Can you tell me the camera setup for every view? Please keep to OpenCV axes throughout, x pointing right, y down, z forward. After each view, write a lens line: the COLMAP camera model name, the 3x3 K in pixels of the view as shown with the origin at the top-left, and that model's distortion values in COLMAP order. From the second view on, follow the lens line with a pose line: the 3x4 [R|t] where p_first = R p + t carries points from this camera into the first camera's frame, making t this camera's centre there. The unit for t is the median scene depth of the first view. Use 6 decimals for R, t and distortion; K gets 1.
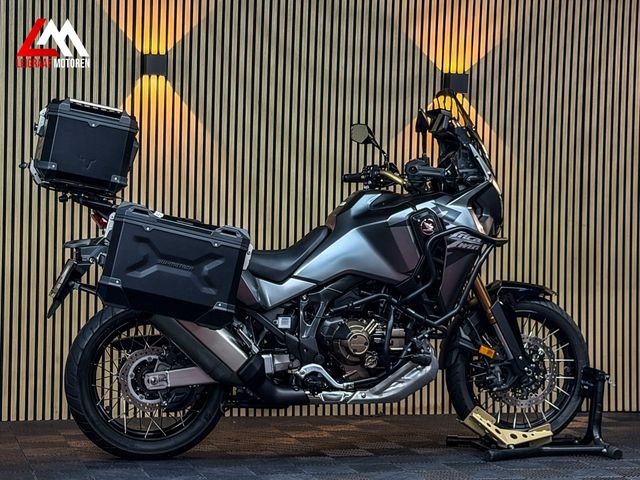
lens RADIAL K [[1425.2, 0, 320.0], [0, 1425.2, 240.0], [0, 0, 1]] dist [0.112967, 0.410637]
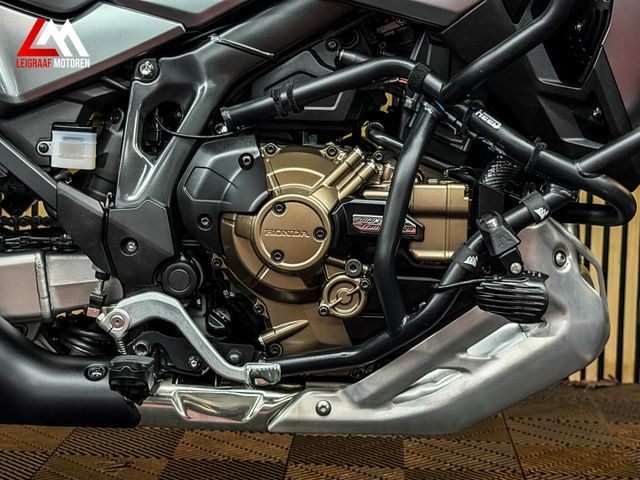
lens RADIAL K [[1444.9, 0, 320.0], [0, 1444.9, 240.0], [0, 0, 1]] dist [0.095612, 0.275857]
pose [[0.952918, 0.045857, -0.299742, 0.116601], [-0.016050, 0.994741, 0.101159, 0.044416], [0.302804, -0.091585, 0.948642, 0.716802]]
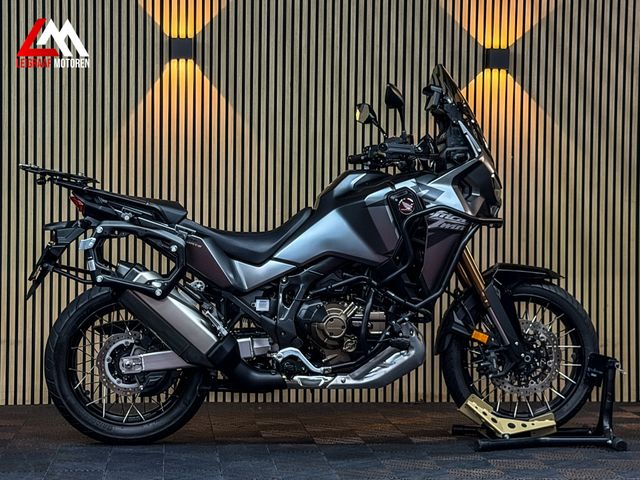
lens RADIAL K [[1423.0, 0, 320.0], [0, 1423.0, 240.0], [0, 0, 1]] dist [0.354013, -3.116244]
pose [[0.986726, -0.005448, -0.162305, 0.172436], [0.006398, 0.999965, 0.005332, 0.007732], [0.162271, -0.006299, 0.986726, 0.035941]]
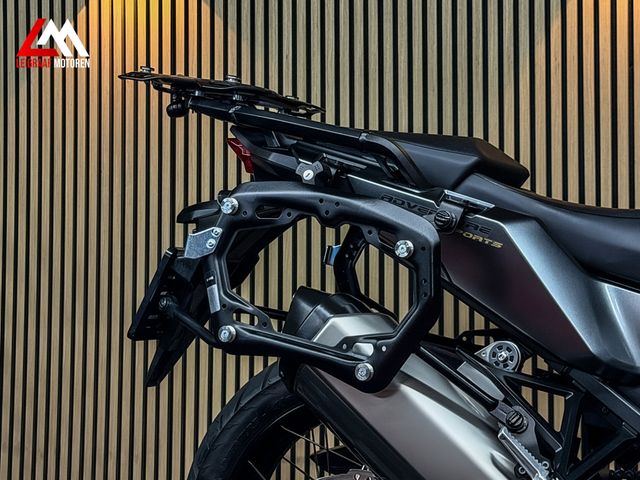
lens RADIAL K [[1444.9, 0, 320.0], [0, 1444.9, 240.0], [0, 0, 1]] dist [0.095612, 0.275857]
pose [[0.785932, -0.044165, -0.616733, 0.120079], [0.012900, 0.998400, -0.055058, 0.034044], [0.618178, 0.035316, 0.785244, 0.665035]]
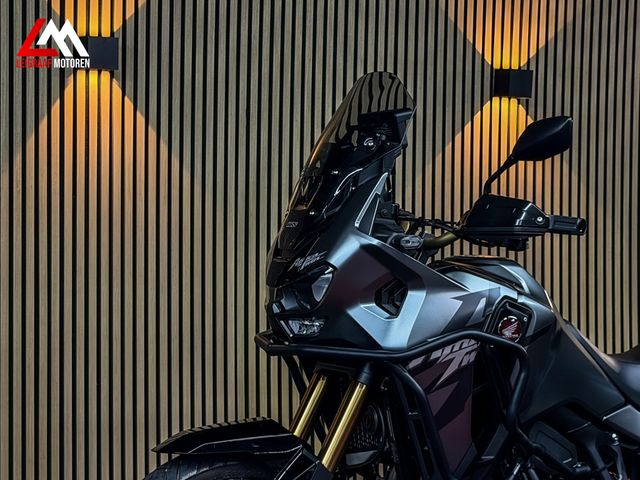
lens RADIAL K [[1457.2, 0, 320.0], [0, 1457.2, 240.0], [0, 0, 1]] dist [0.107149, 0.502632]
pose [[0.976258, -0.019298, 0.215749, -0.196919], [0.019787, 0.999804, -0.000108, -0.045959], [-0.215705, 0.004374, 0.976449, 0.420527]]
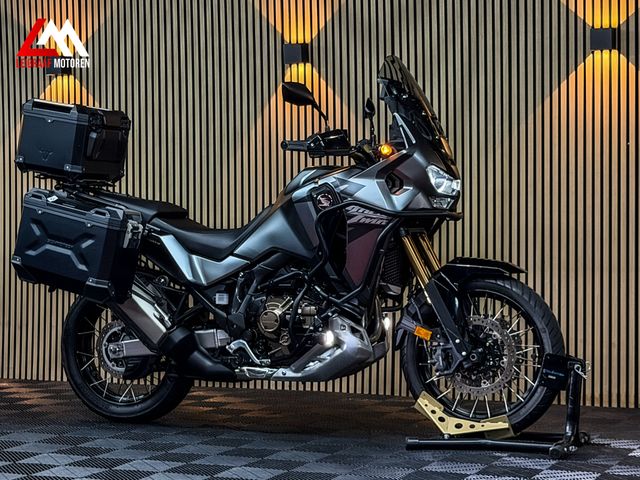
lens RADIAL K [[1444.9, 0, 320.0], [0, 1444.9, 240.0], [0, 0, 1]] dist [0.095612, 0.275857]
pose [[0.781738, -0.013491, -0.623461, 0.678210], [0.018874, 0.999820, 0.002030, 0.014368], [0.623321, -0.013354, 0.781852, 0.224319]]
